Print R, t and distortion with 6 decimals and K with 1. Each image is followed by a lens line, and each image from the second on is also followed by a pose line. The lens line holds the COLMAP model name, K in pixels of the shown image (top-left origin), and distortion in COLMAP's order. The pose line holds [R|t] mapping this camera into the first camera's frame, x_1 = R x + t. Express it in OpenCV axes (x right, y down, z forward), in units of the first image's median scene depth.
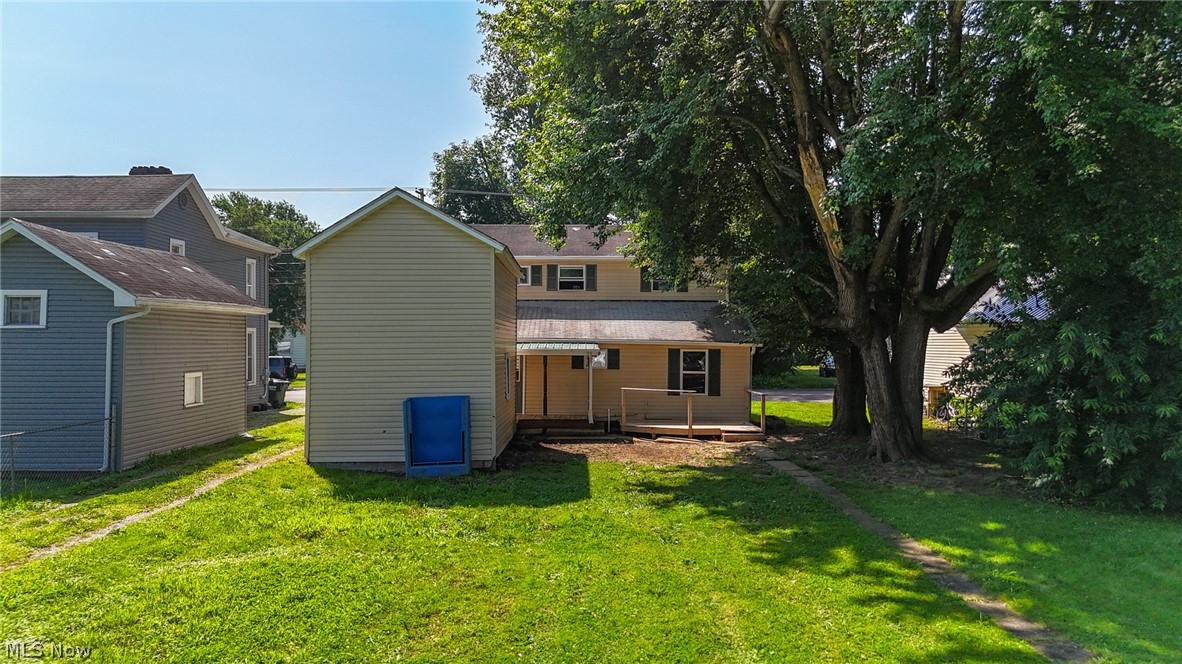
lens RADIAL K [[867.7, 0, 593.6], [0, 867.7, 330.0], [0, 0, 1]] dist [0.014634, 0.002104]
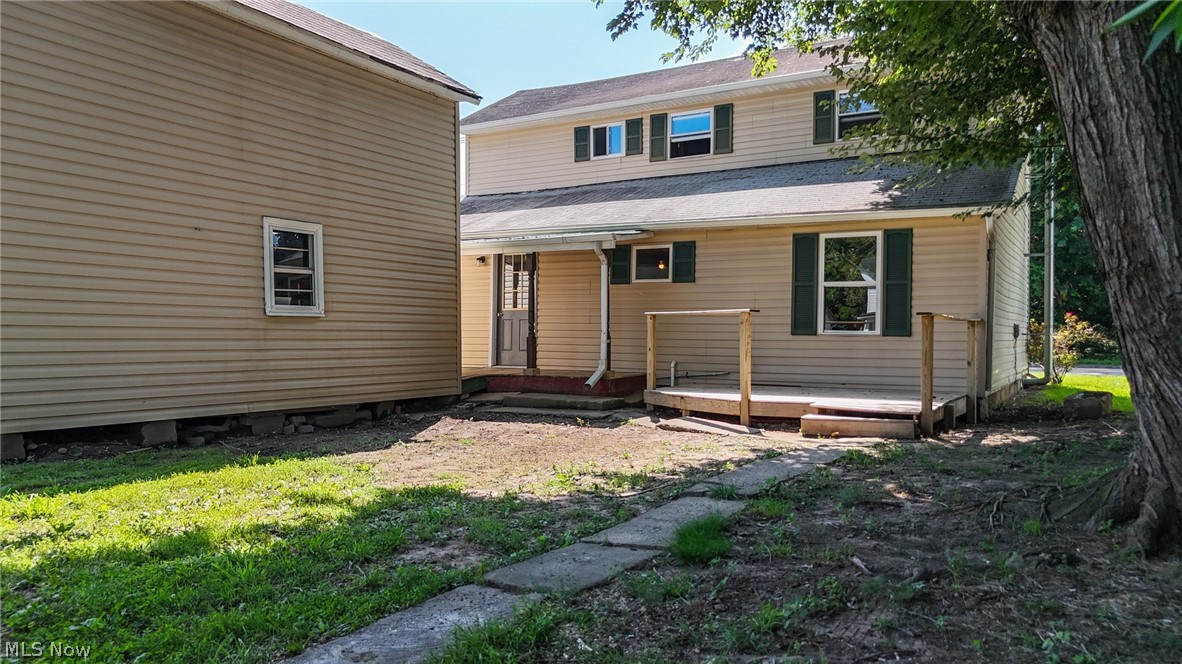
lens RADIAL K [[867.7, 0, 586.7], [0, 867.7, 338.9], [0, 0, 1]] dist [0.014634, 0.002104]
pose [[0.837491, 0.003428, -0.546441, 0.246115], [0.002370, 0.999948, 0.009905, 0.071992], [0.546447, -0.009591, 0.837439, 0.552377]]
